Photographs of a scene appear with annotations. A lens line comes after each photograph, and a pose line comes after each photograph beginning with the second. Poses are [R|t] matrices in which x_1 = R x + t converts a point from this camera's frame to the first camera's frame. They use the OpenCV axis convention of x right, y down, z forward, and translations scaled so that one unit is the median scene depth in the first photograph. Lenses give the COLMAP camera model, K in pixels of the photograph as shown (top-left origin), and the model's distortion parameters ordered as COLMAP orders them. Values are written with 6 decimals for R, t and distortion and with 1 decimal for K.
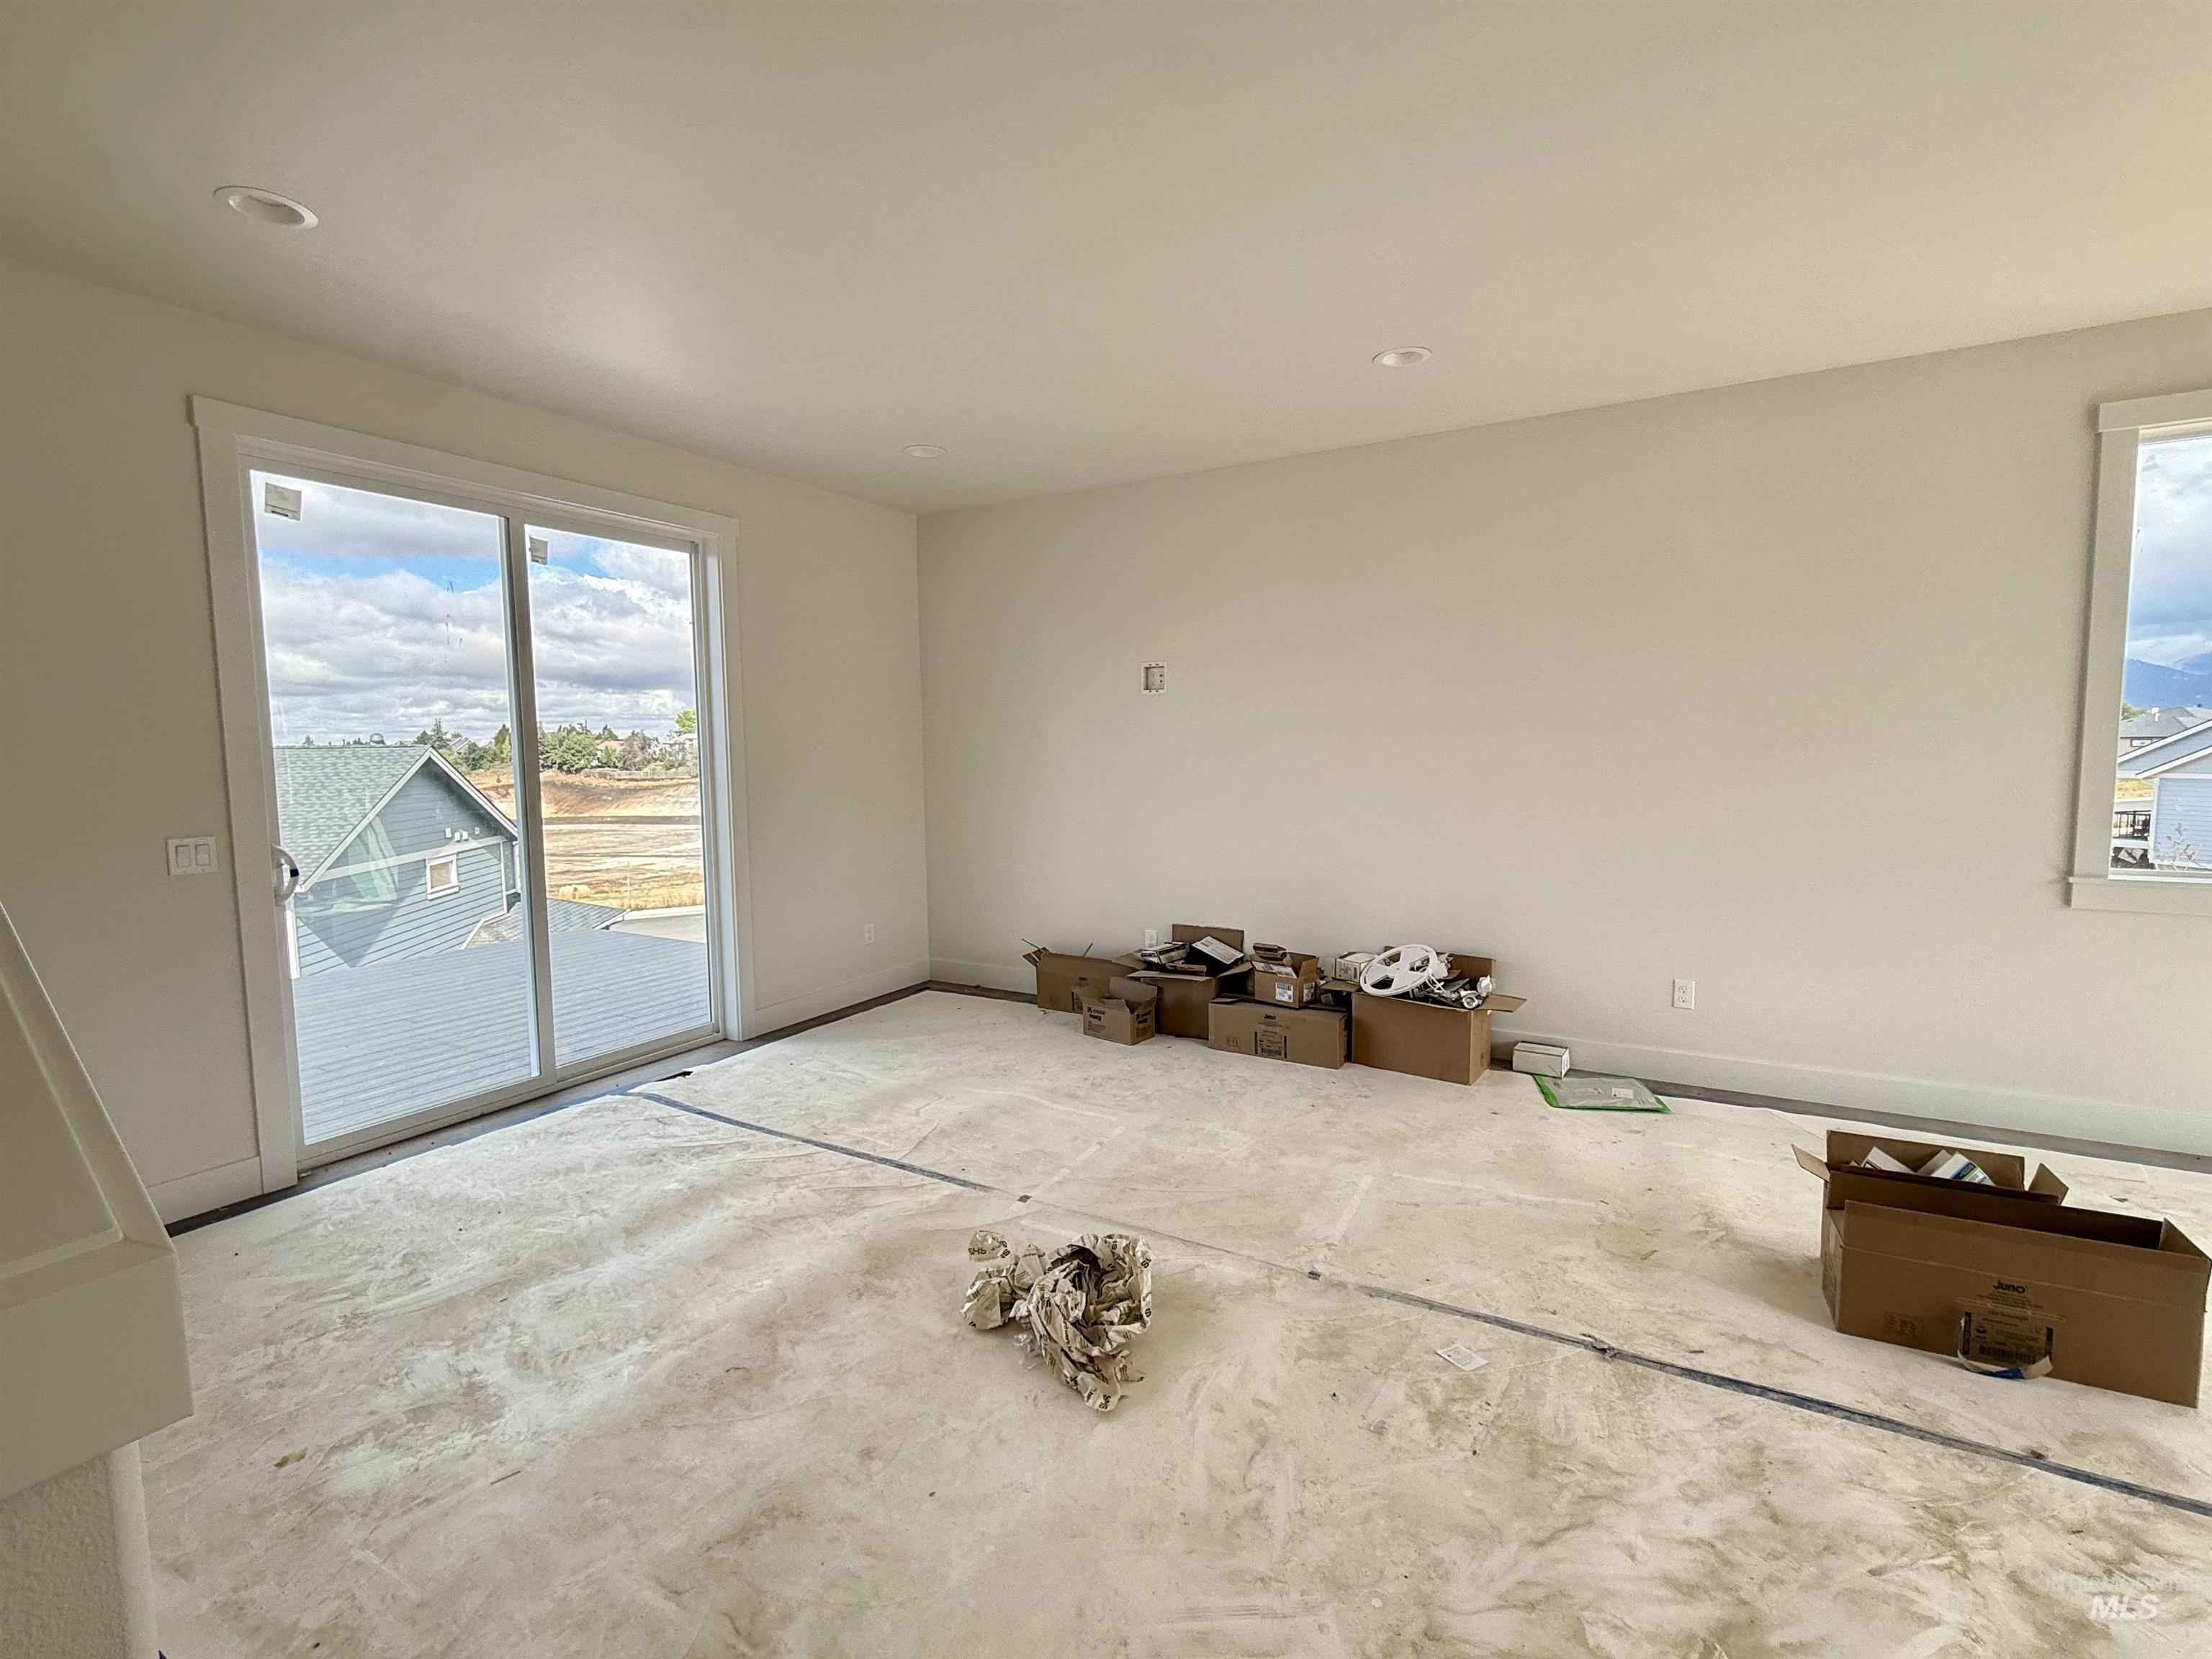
lens RADIAL K [[998.9, 0, 1111.1], [0, 998.9, 827.4], [0, 0, 1]] dist [0.000015, -0.000074]
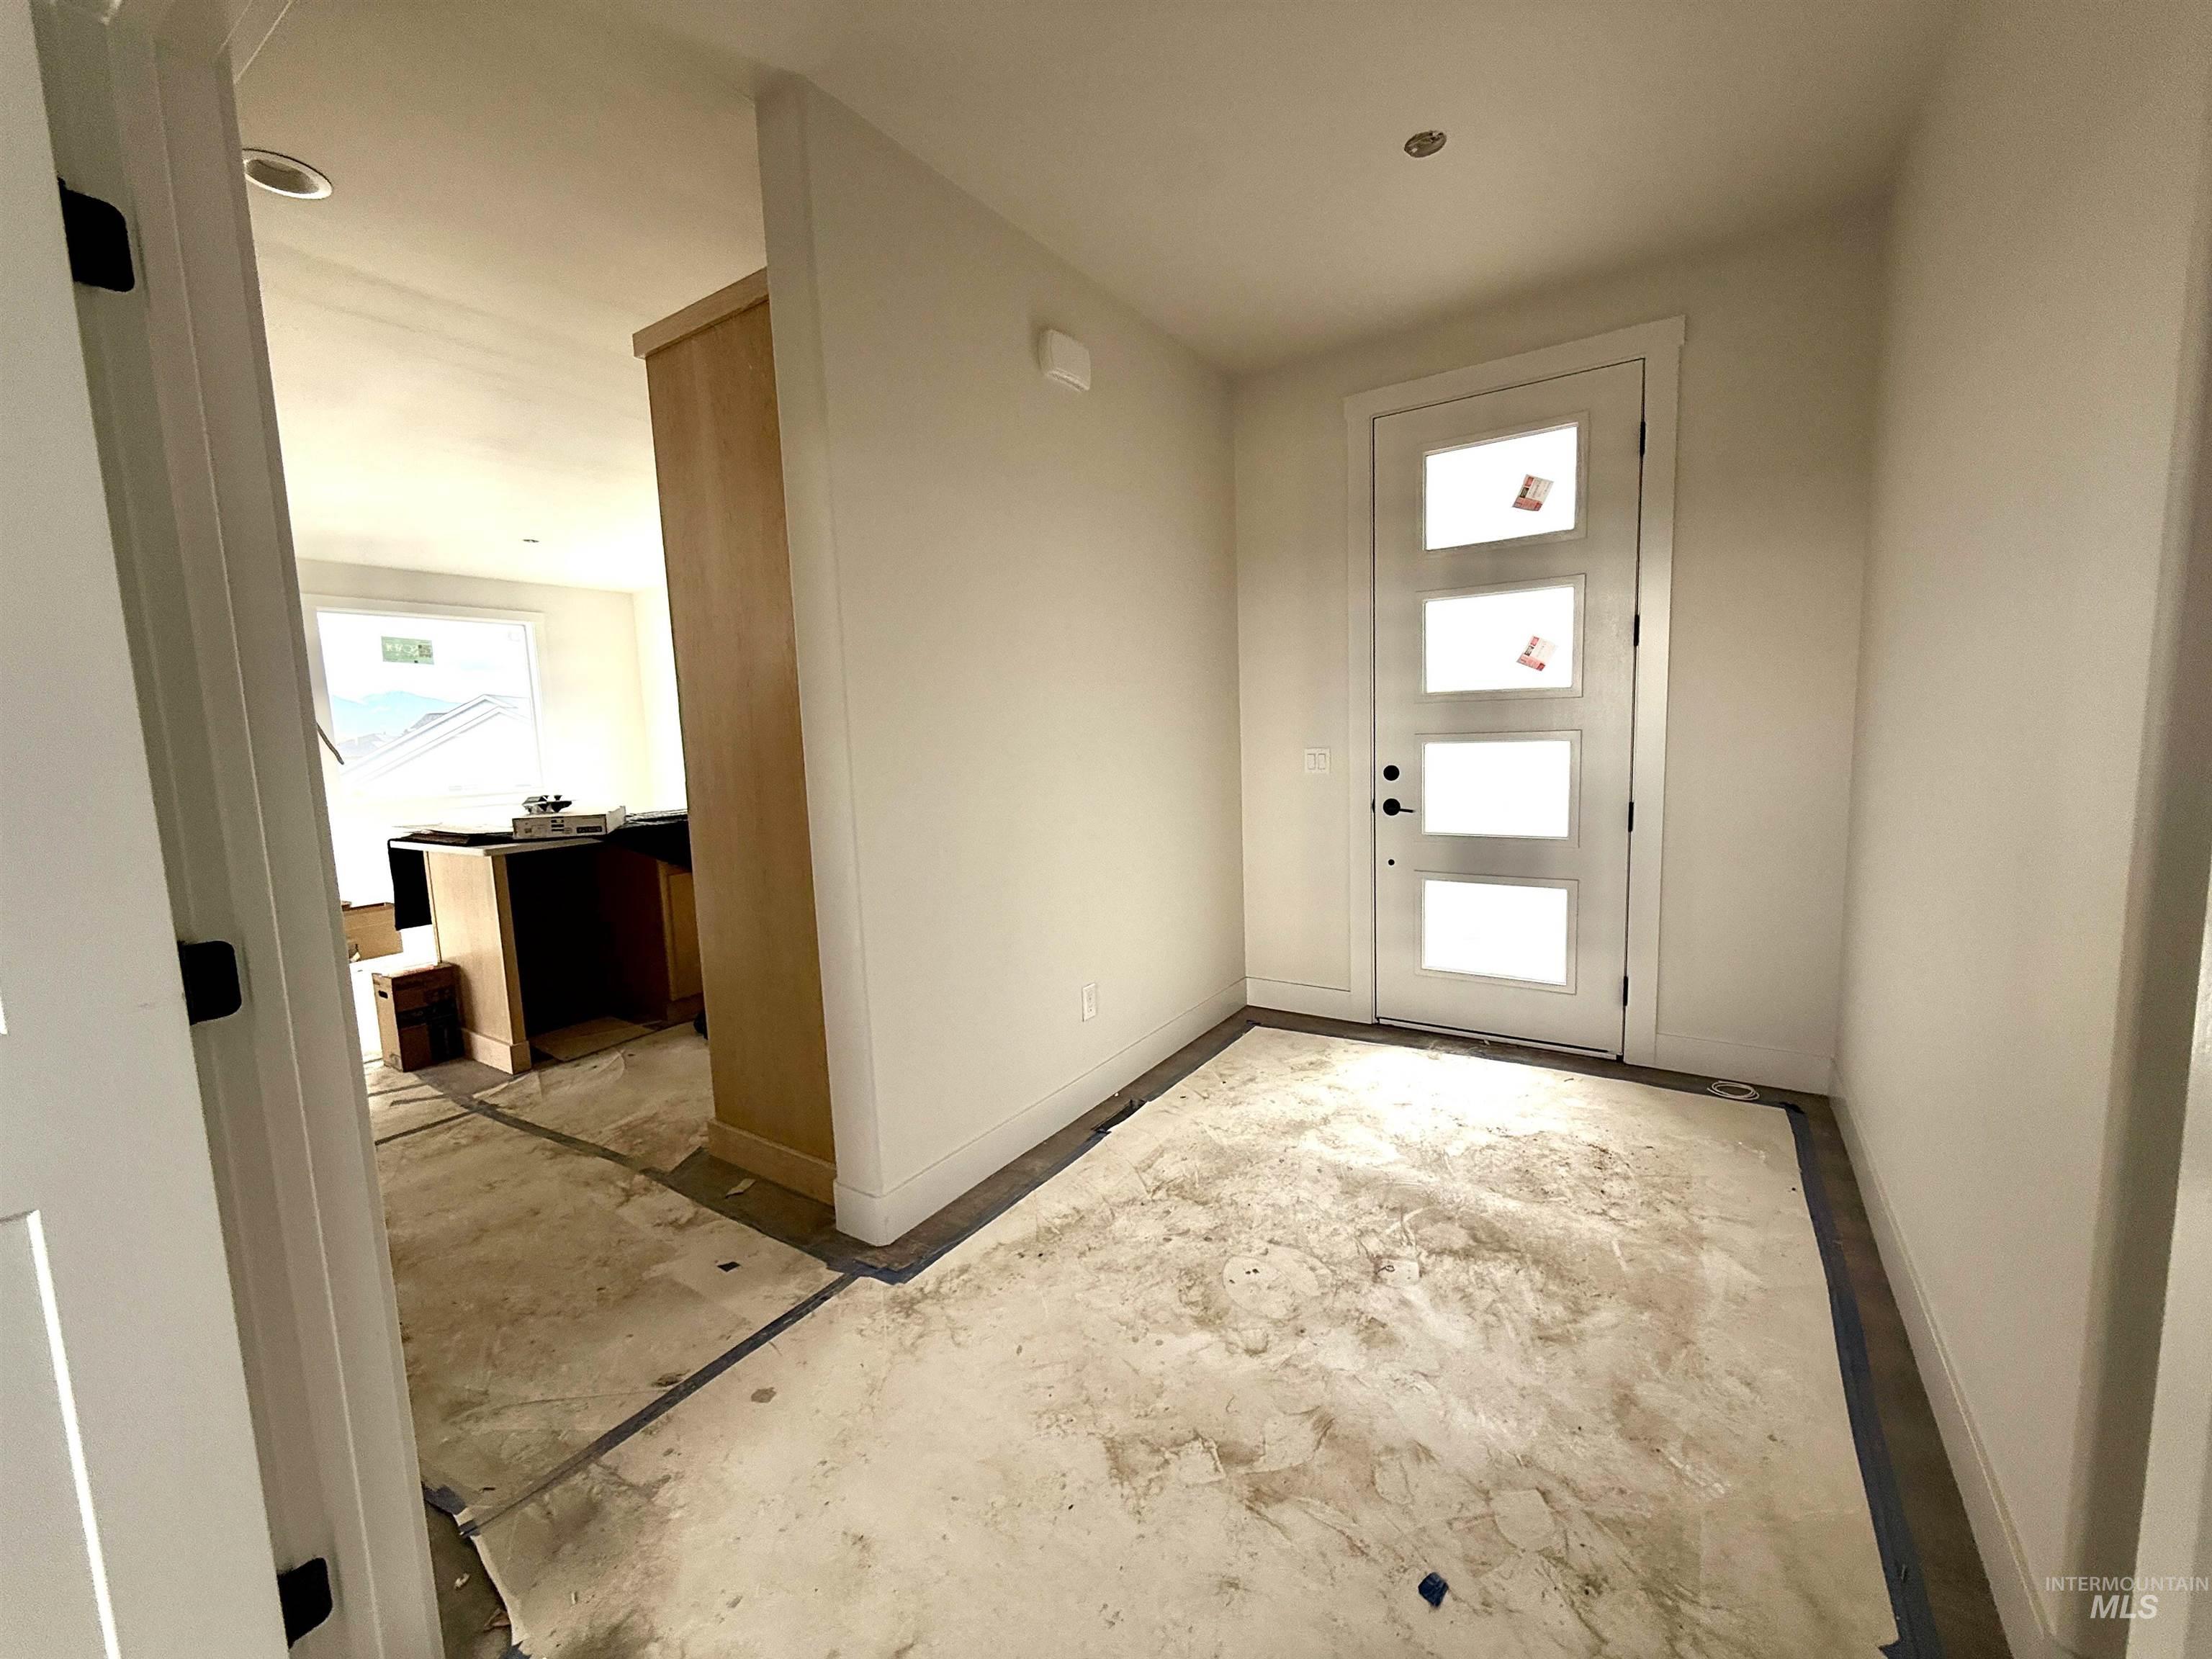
lens RADIAL K [[883.5, 0, 1107.2], [0, 883.5, 825.7], [0, 0, 1]] dist [0.001996, 0.001055]
pose [[0.064200, -0.101016, 0.992811, -0.878505], [0.117805, 0.988674, 0.092977, 0.117365], [-0.990959, 0.110989, 0.075373, -0.850516]]
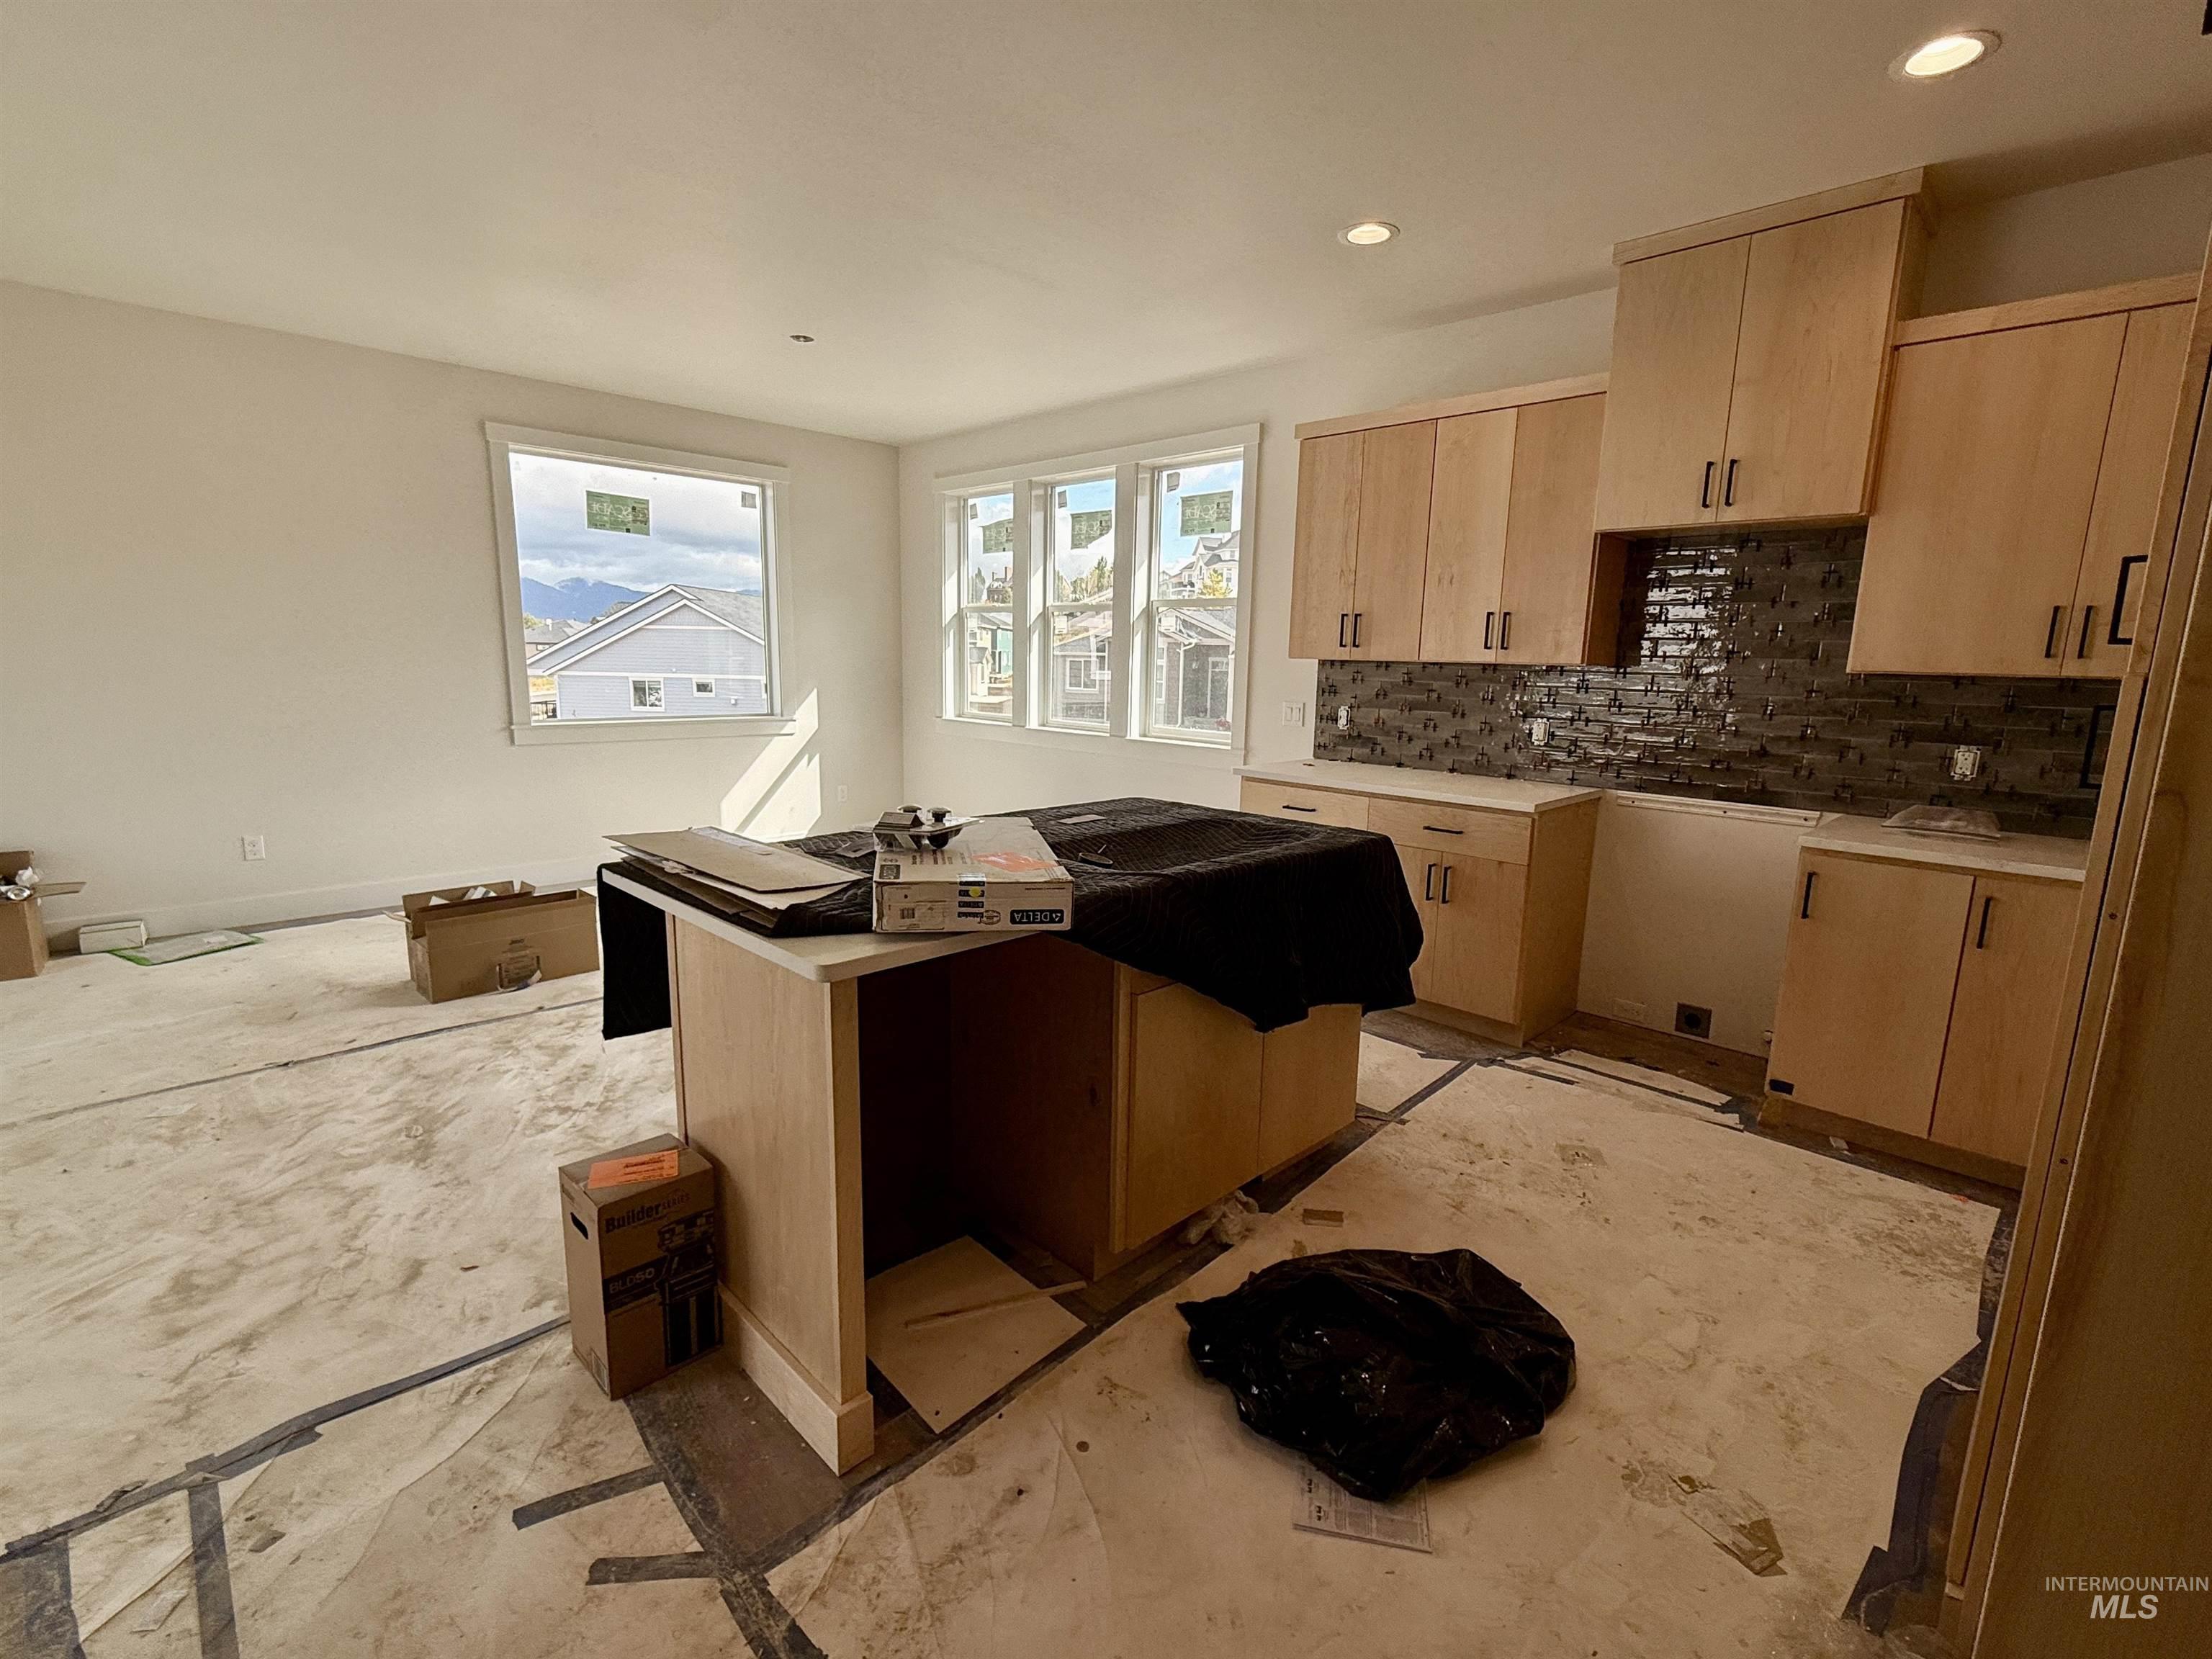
lens RADIAL K [[998.9, 0, 1102.0], [0, 998.9, 824.7], [0, 0, 1]] dist [0.000015, -0.000074]
pose [[0.264260, -0.147592, 0.953091, -0.328390], [0.054294, 0.988931, 0.138088, 0.037017], [-0.962922, 0.015256, 0.269348, -0.327381]]
